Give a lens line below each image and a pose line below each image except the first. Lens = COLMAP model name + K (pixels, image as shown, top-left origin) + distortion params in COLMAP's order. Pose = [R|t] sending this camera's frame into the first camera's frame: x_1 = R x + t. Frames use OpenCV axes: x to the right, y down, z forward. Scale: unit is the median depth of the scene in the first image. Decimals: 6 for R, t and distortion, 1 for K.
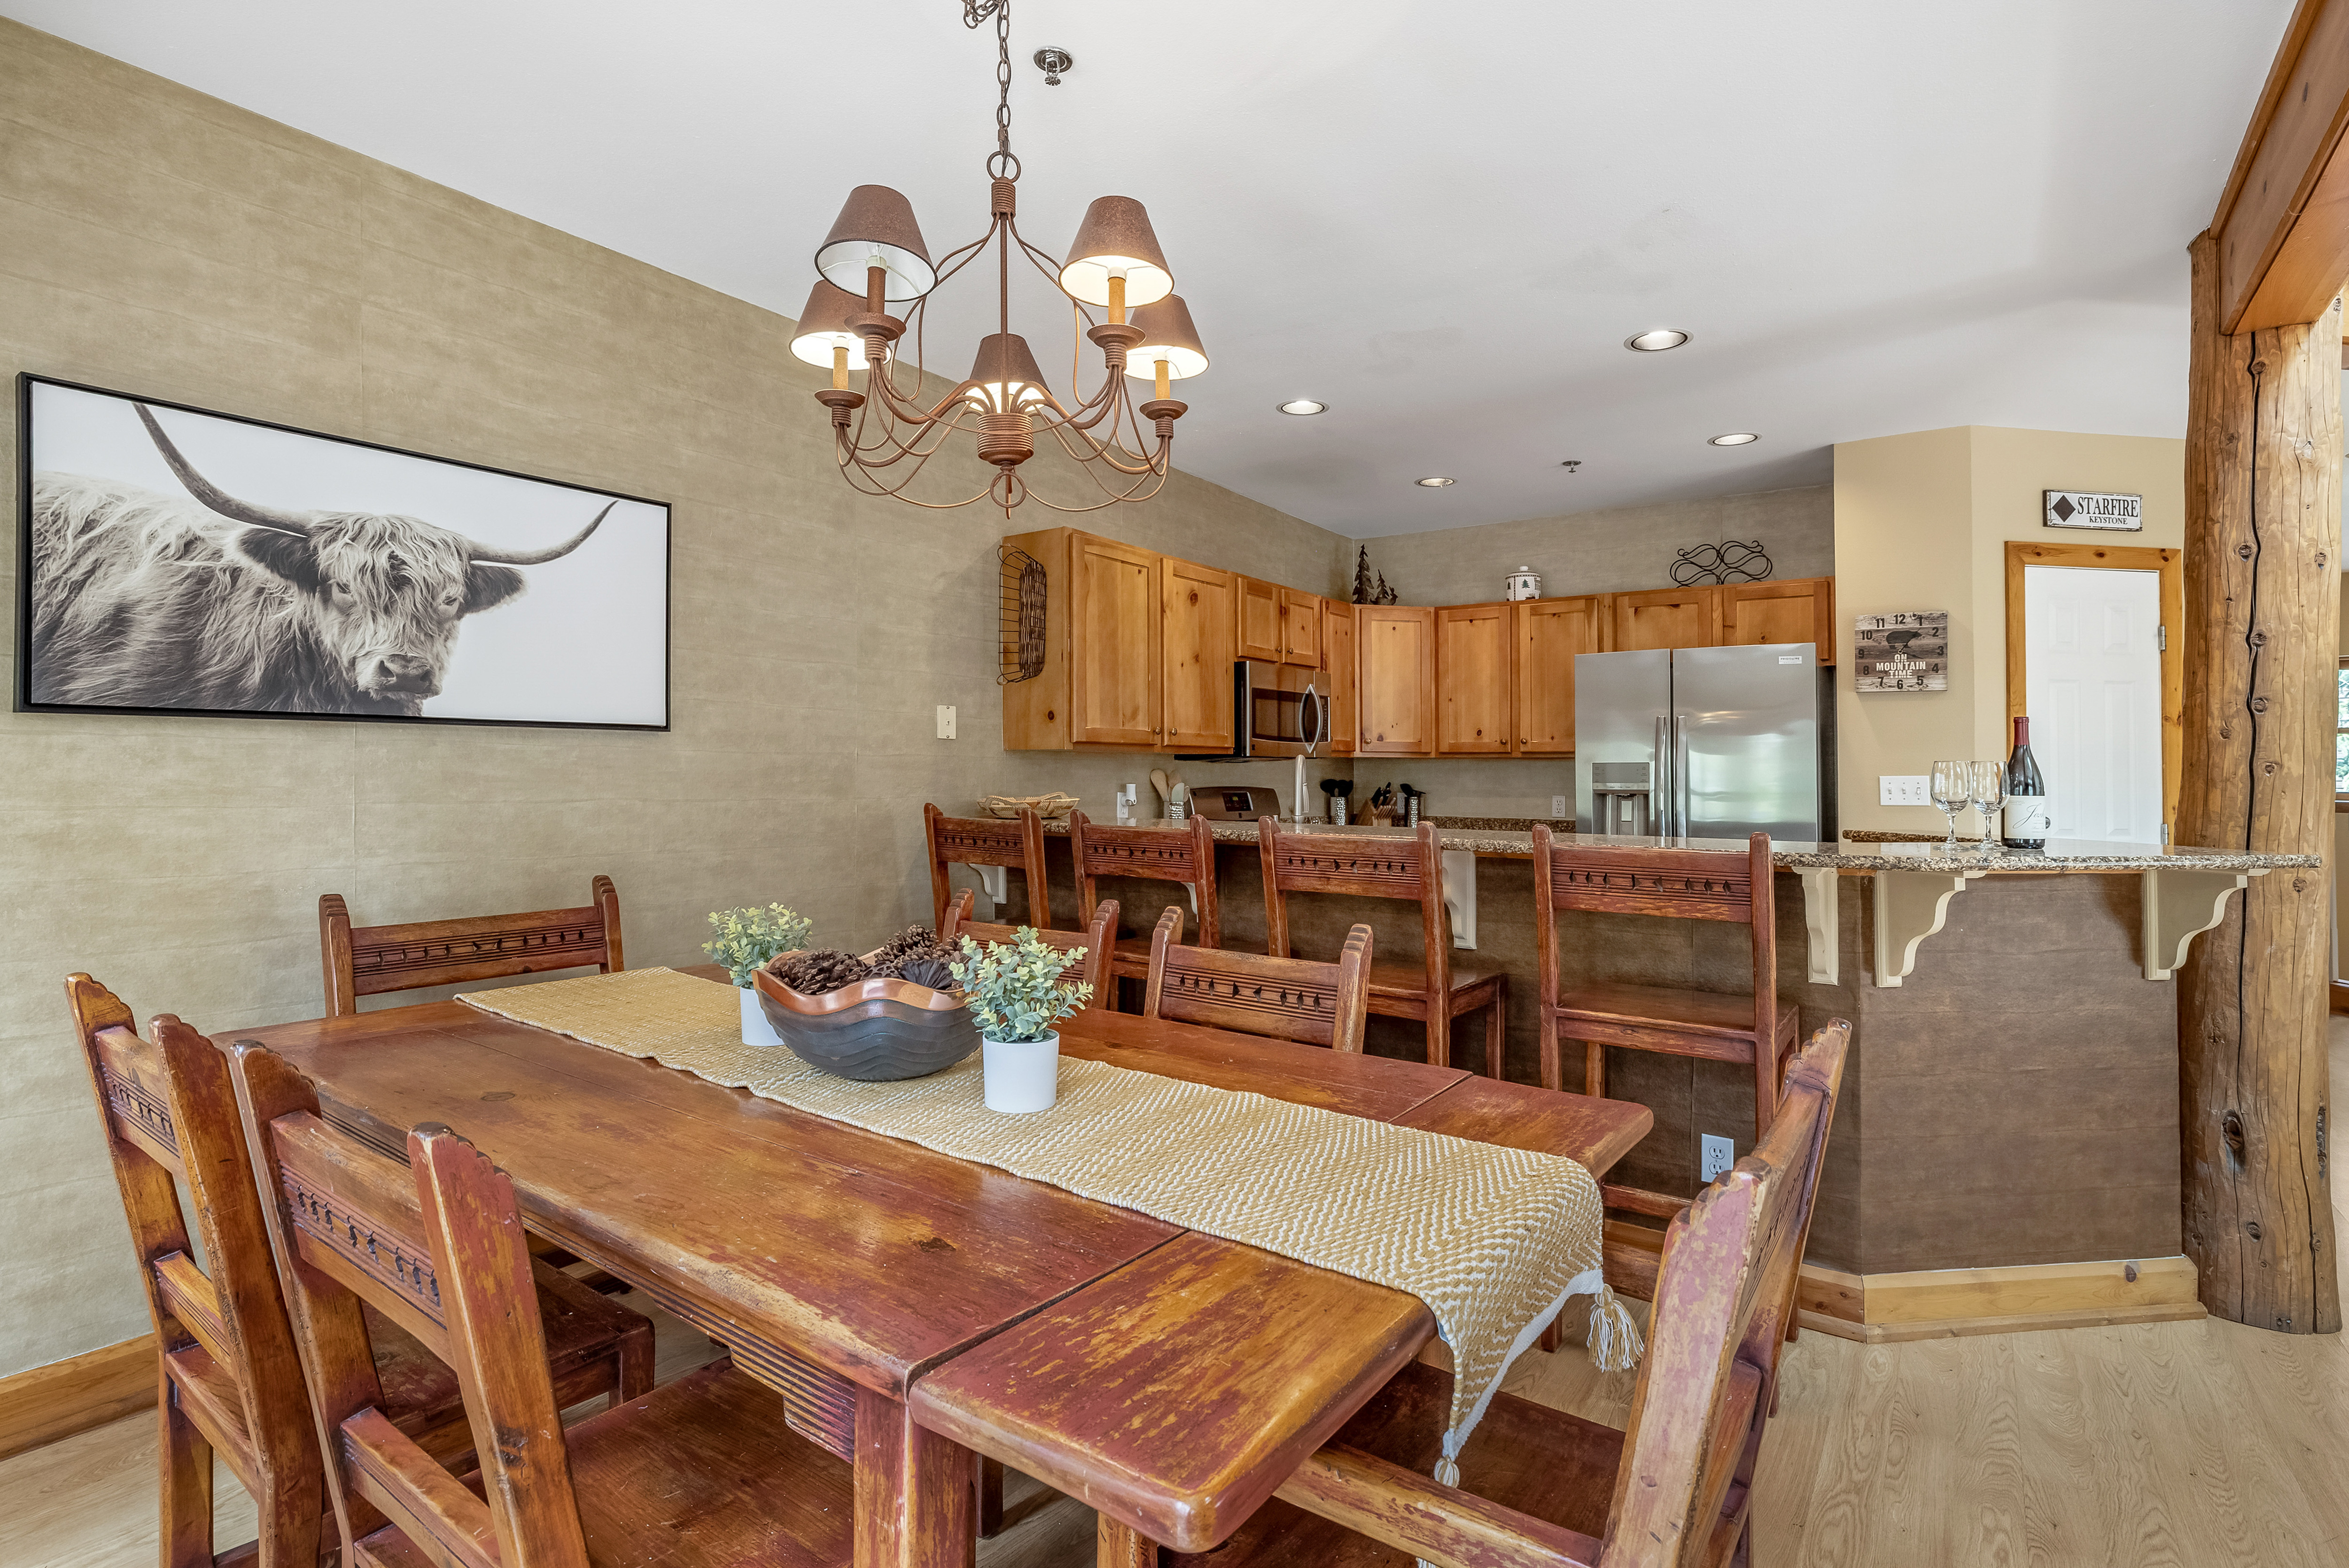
lens RADIAL K [[1105.2, 0, 1190.6], [0, 1105.2, 753.8], [0, 0, 1]] dist [-0.009399, 0.002740]
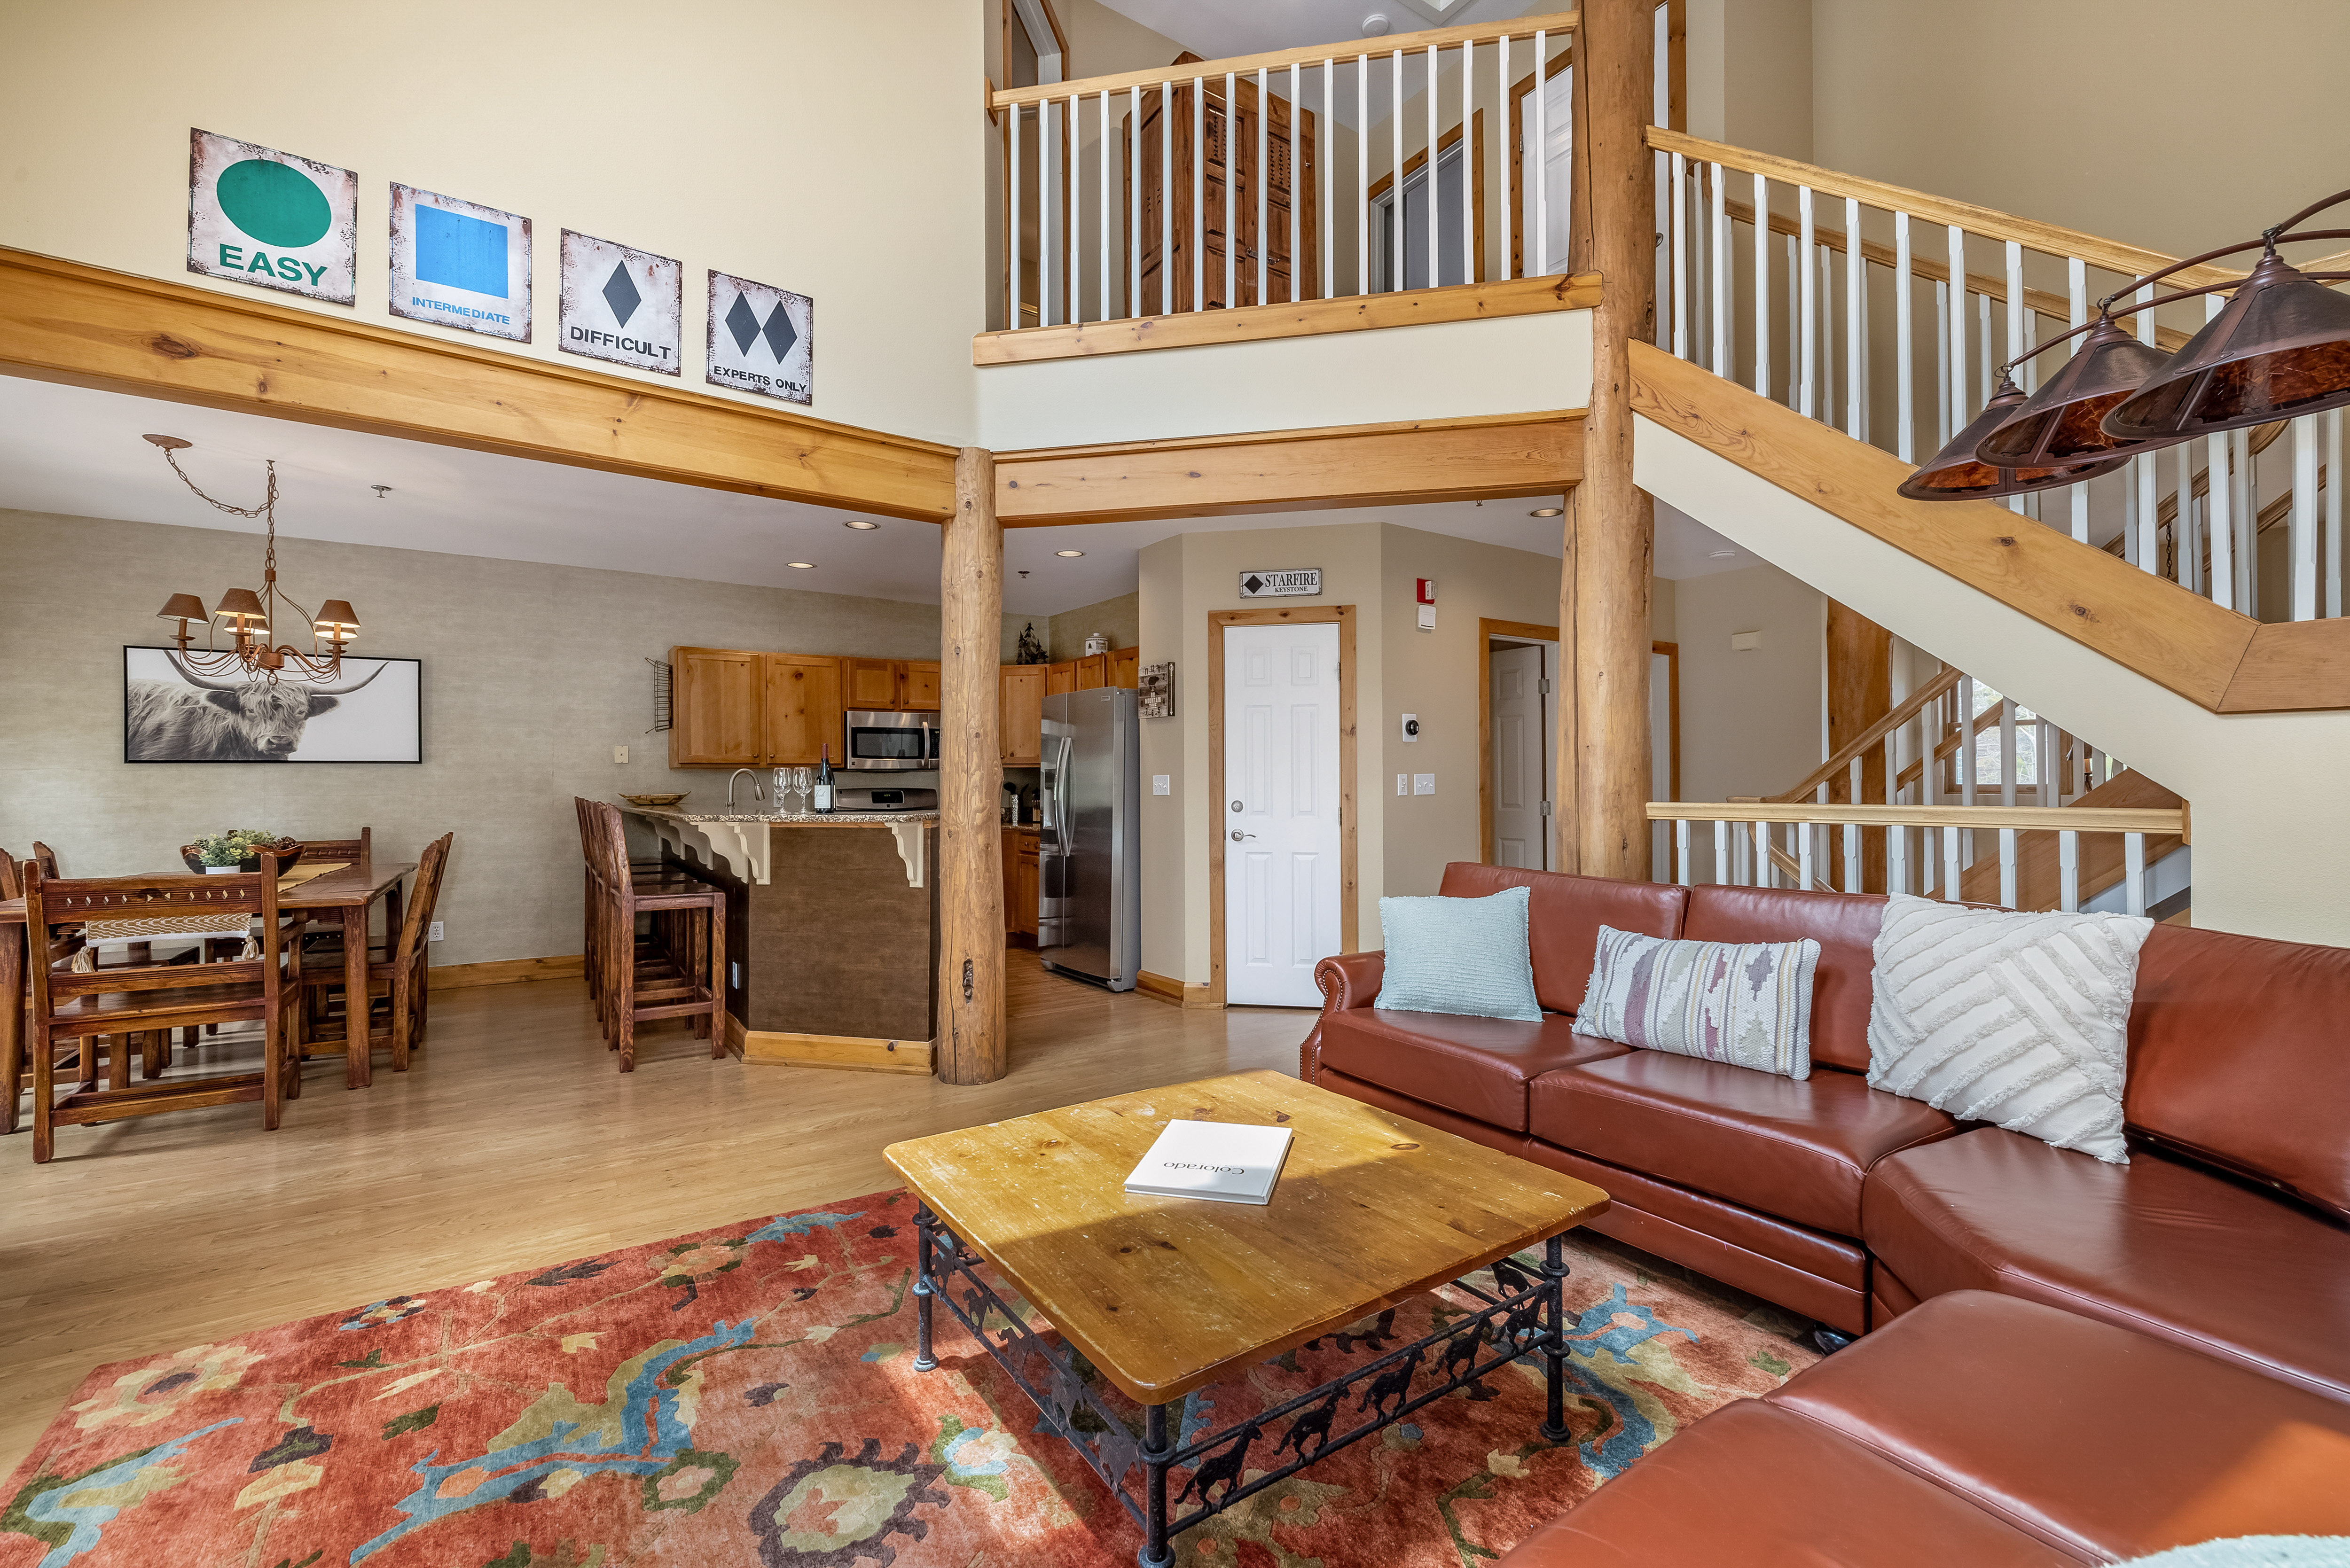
lens RADIAL K [[986.4, 0, 1173.4], [0, 986.4, 772.0], [0, 0, 1]] dist [-0.000260, 0.001107]
pose [[0.937882, -0.016169, -0.346577, 1.854496], [0.017999, 0.999836, 0.002061, 0.022383], [0.346486, -0.008171, 0.938019, -0.368405]]
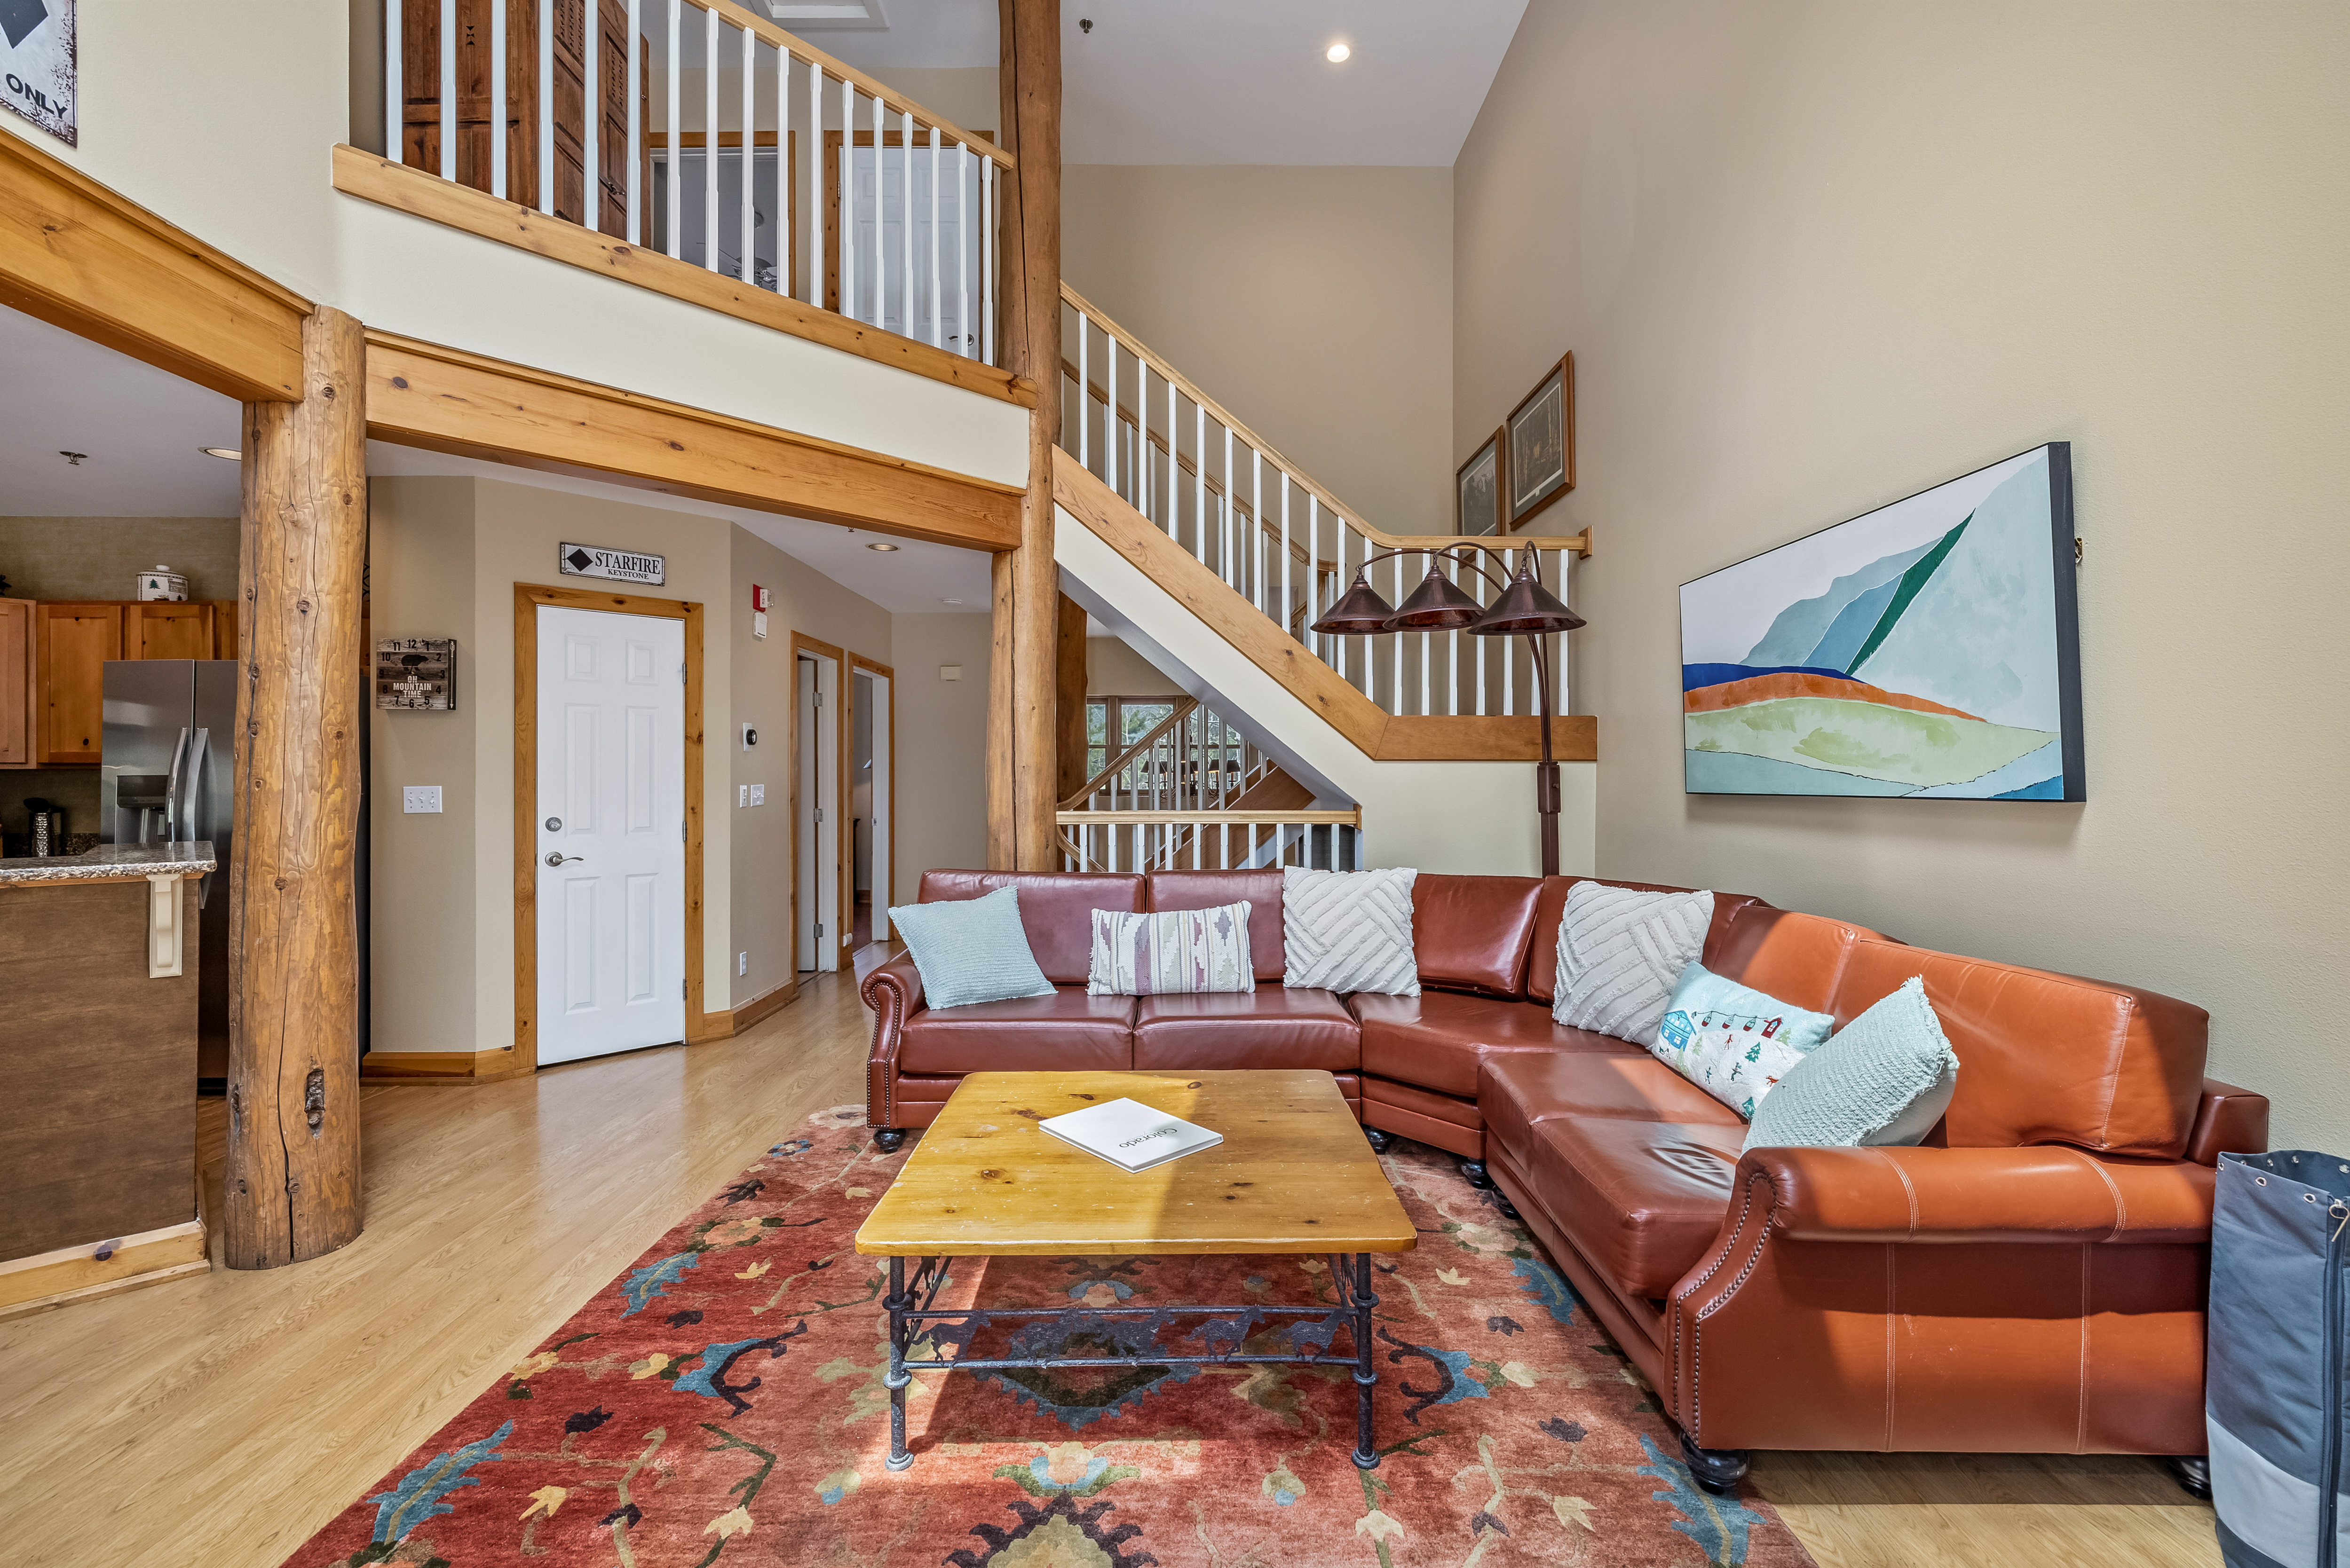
lens RADIAL K [[986.4, 0, 1163.7], [0, 986.4, 774.0], [0, 0, 1]] dist [-0.000260, 0.001107]
pose [[0.818494, -0.007939, 0.574460, 1.141070], [-0.001278, 0.999877, 0.015640, -0.014812], [-0.574514, -0.013535, 0.818383, -0.388411]]
